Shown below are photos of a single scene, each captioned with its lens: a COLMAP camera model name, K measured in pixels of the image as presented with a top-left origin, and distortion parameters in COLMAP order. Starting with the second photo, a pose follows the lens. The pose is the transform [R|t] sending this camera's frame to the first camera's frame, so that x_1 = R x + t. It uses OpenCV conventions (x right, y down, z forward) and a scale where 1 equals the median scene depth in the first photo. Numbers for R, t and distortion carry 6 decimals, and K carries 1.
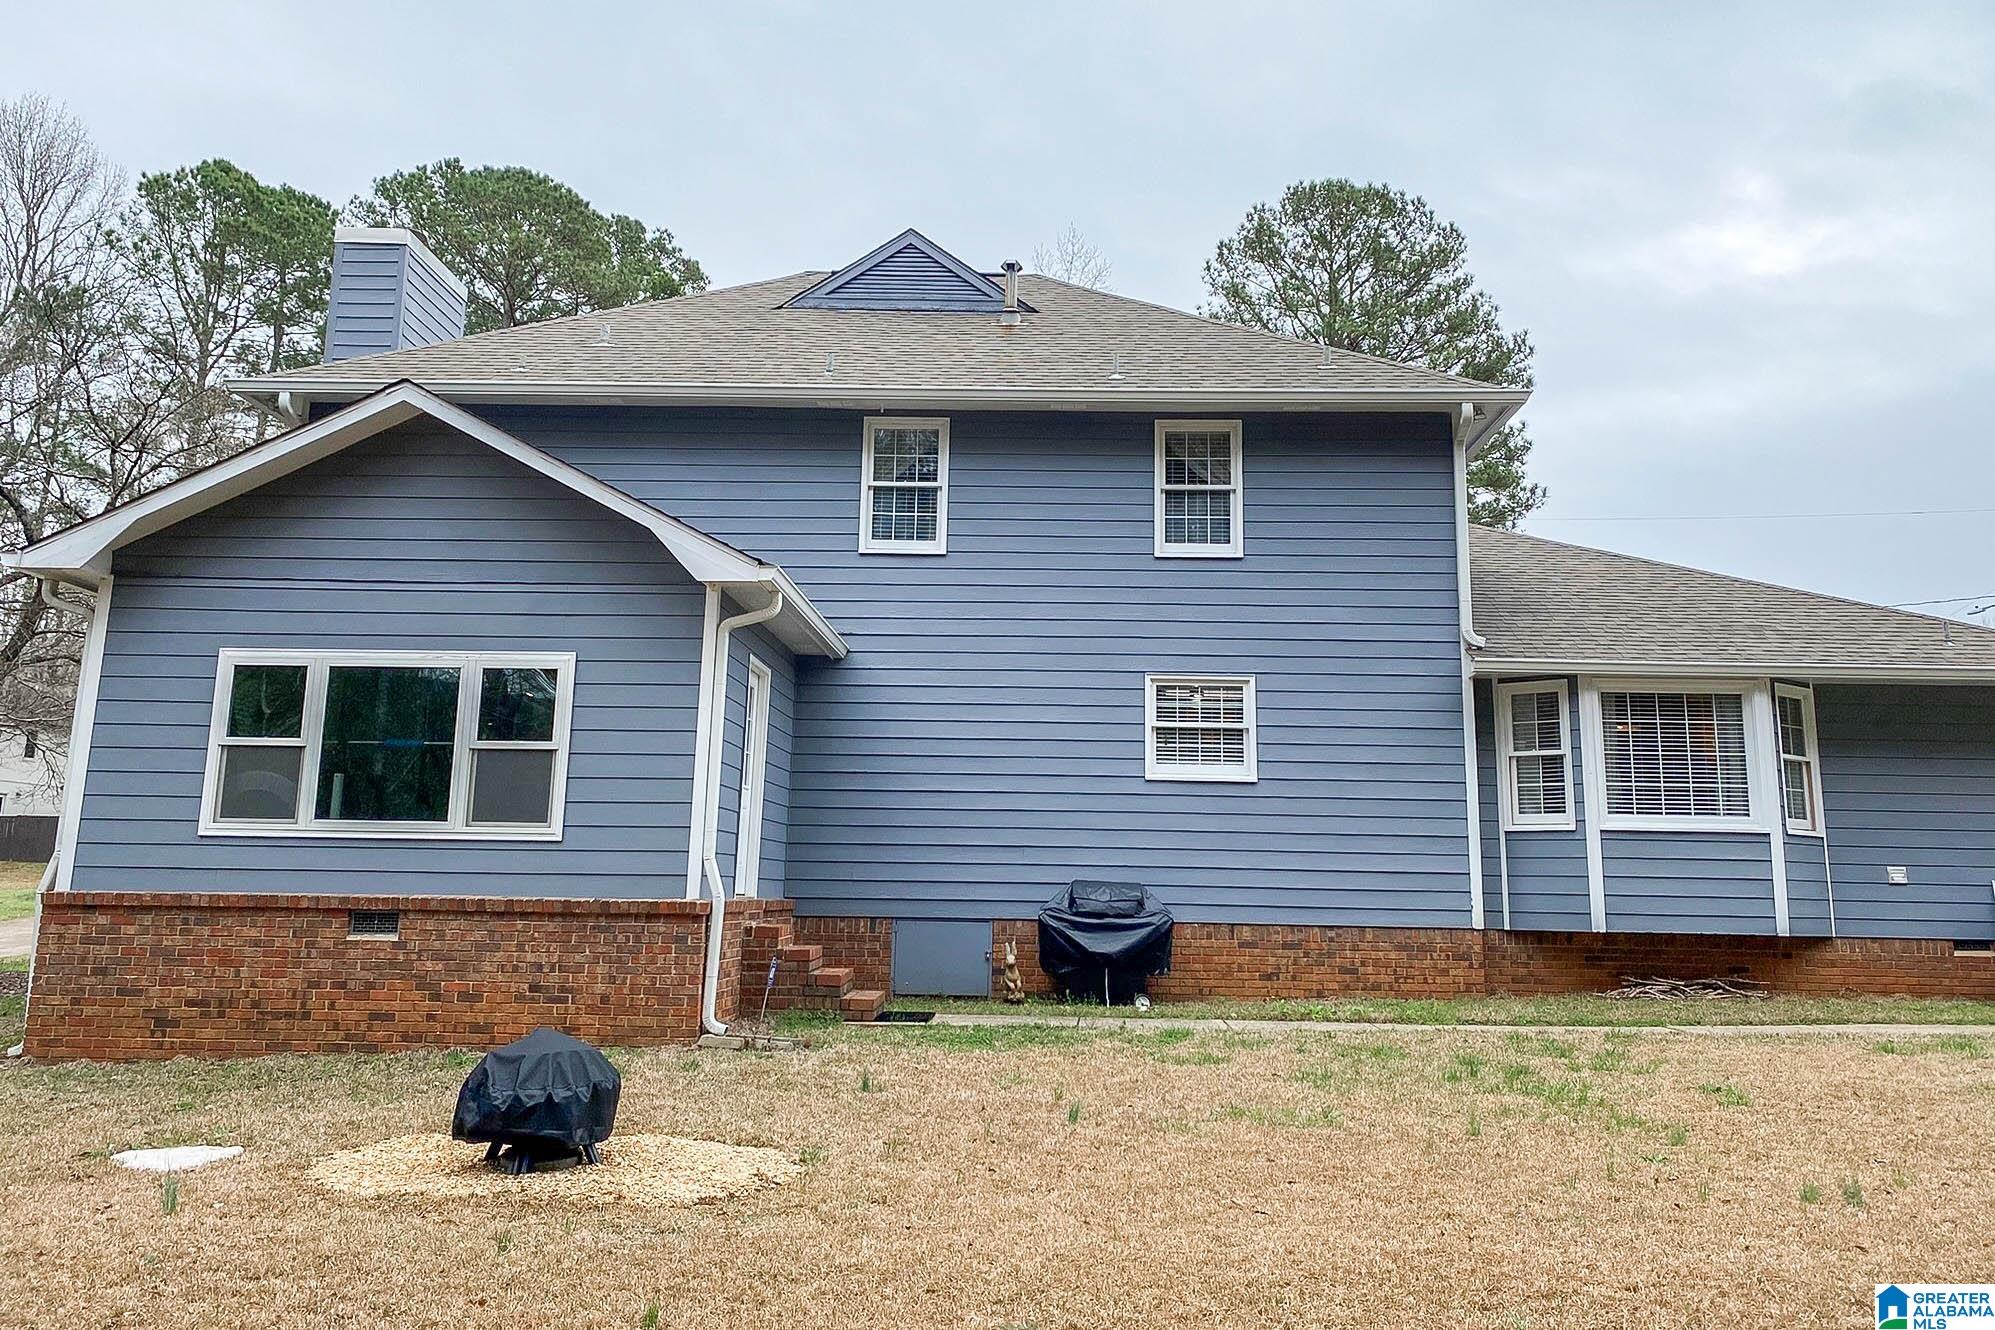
lens RADIAL K [[1485.3, 0, 1001.8], [0, 1485.3, 559.6], [0, 0, 1]] dist [0.016508, -0.001181]
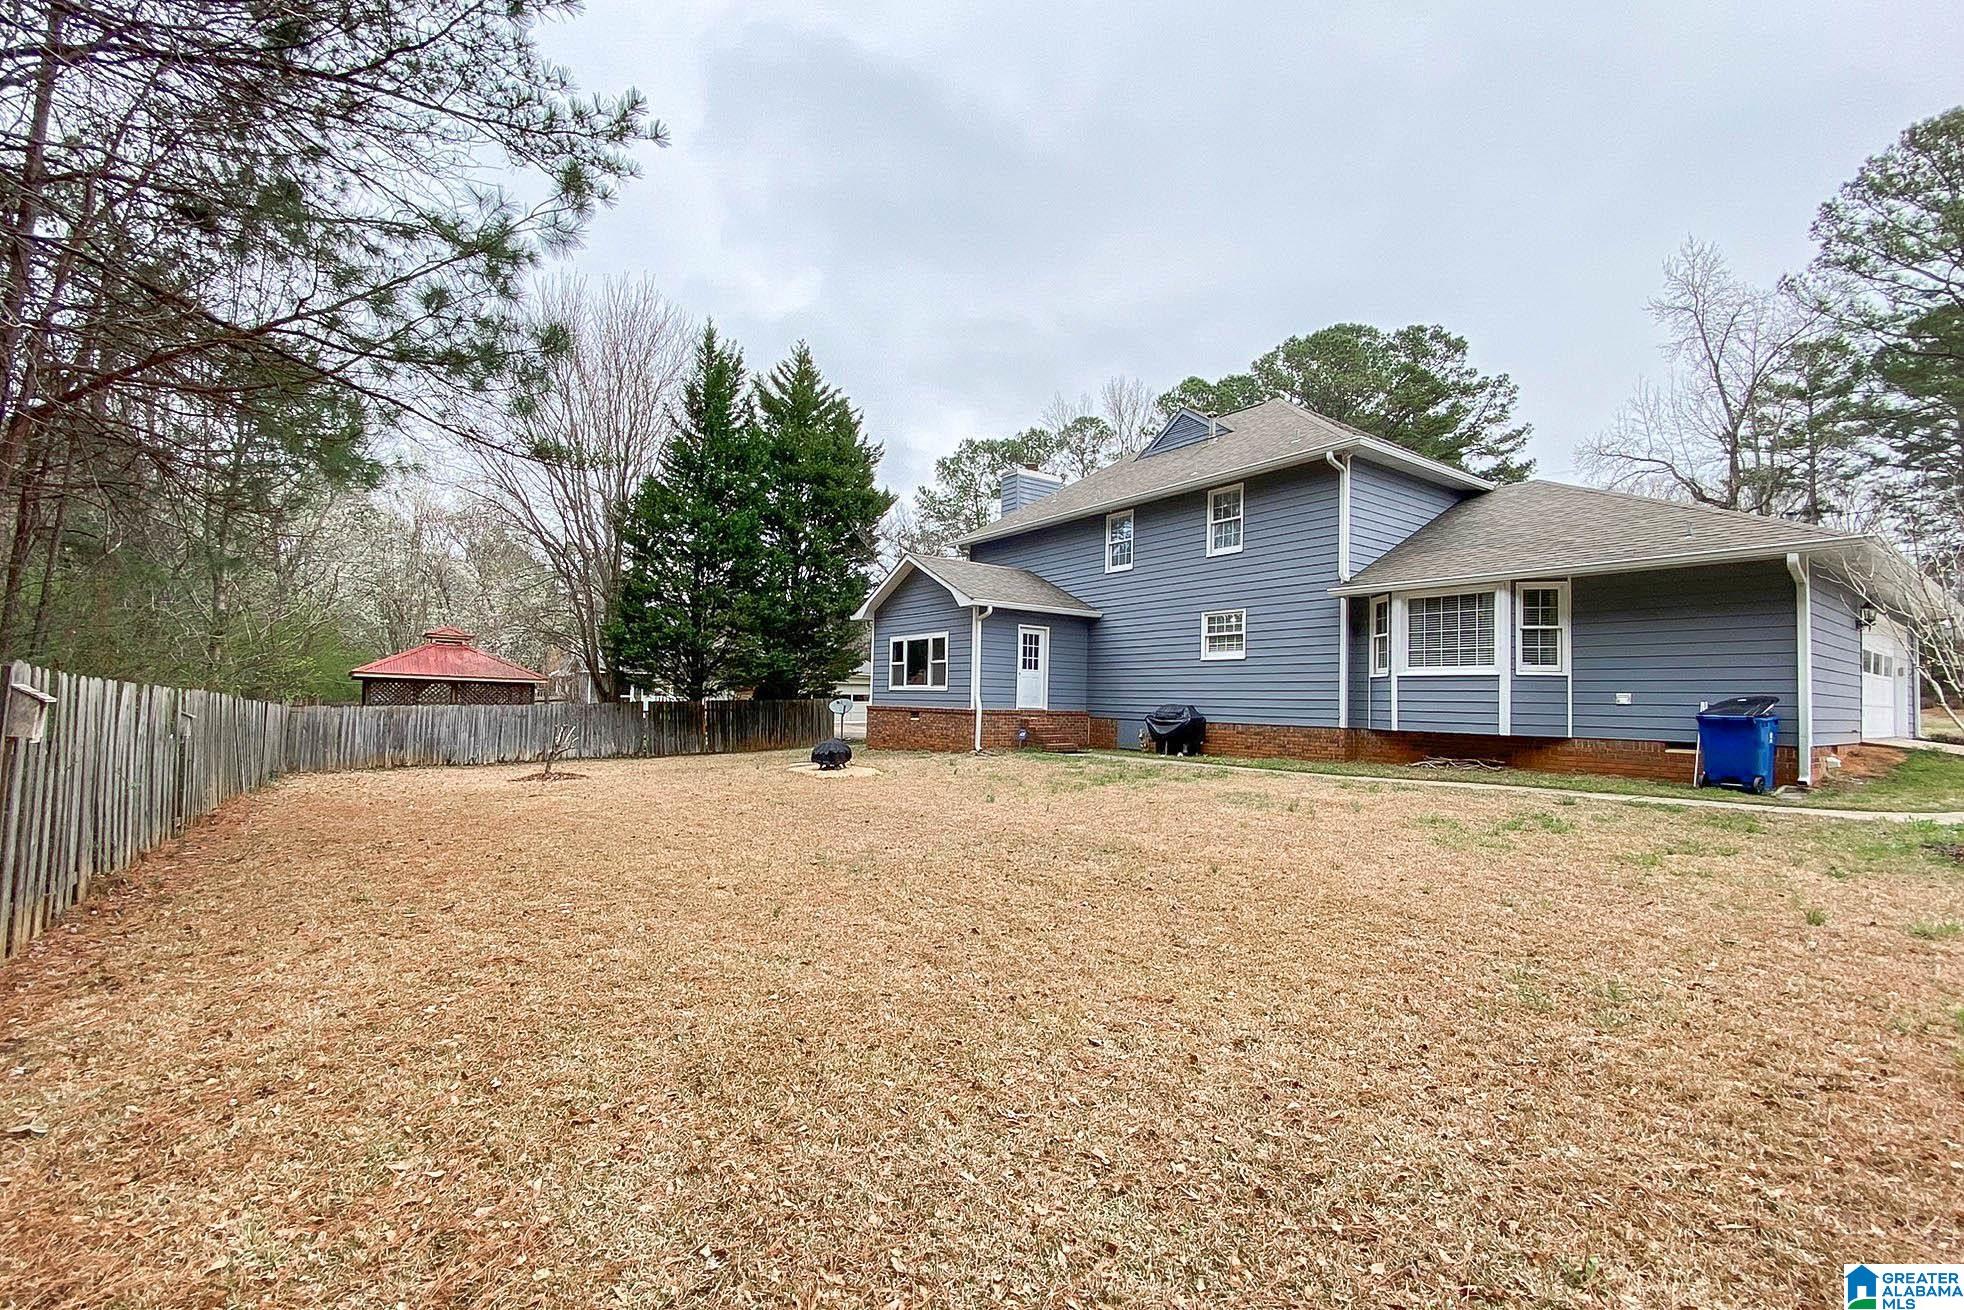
lens RADIAL K [[810.6, 0, 979.2], [0, 810.6, 692.4], [0, 0, 1]] dist [0.000021, -0.016661]
pose [[0.599808, -0.012920, -0.800040, 0.878457], [0.159781, 0.981665, 0.103938, 0.016413], [0.784028, -0.190174, 0.590875, 0.011123]]
